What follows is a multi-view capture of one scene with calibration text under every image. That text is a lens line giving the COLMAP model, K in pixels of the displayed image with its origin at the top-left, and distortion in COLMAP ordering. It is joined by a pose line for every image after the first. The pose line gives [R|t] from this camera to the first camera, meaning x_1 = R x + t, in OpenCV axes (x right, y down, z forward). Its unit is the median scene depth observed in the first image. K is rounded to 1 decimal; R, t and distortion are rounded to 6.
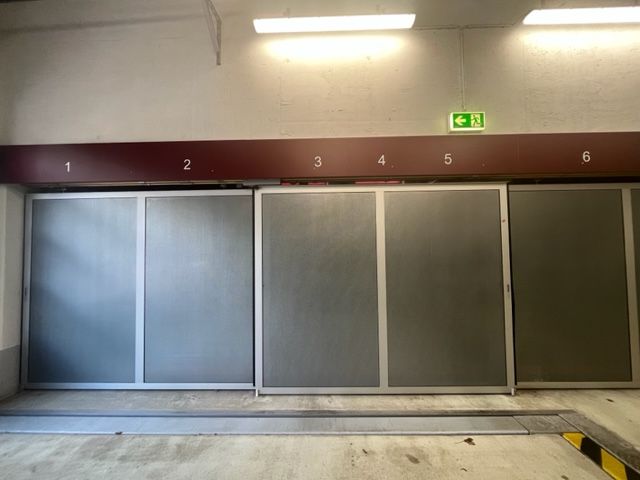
lens RADIAL K [[254.5, 0, 320.0], [0, 254.5, 240.0], [0, 0, 1]] dist [0.000640, -0.000088]
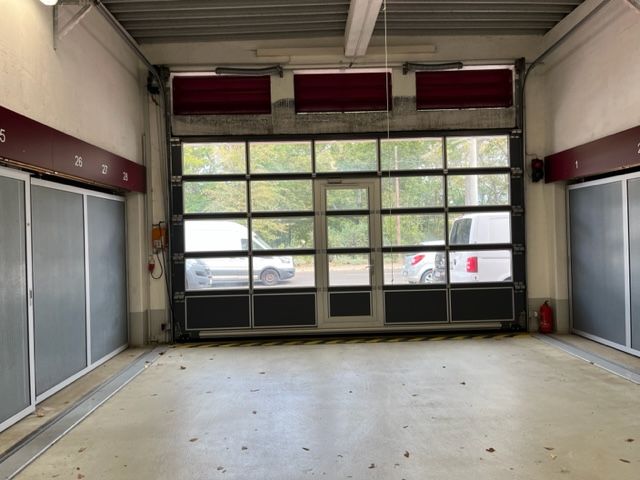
lens RADIAL K [[486.8, 0, 320.0], [0, 486.8, 240.0], [0, 0, 1]] dist [-0.003040, -0.002176]
pose [[0.044901, 0.017120, -0.998845, 1.341812], [0.068578, 0.997442, 0.020179, -0.043757], [0.996635, -0.069405, 0.043612, -0.406771]]
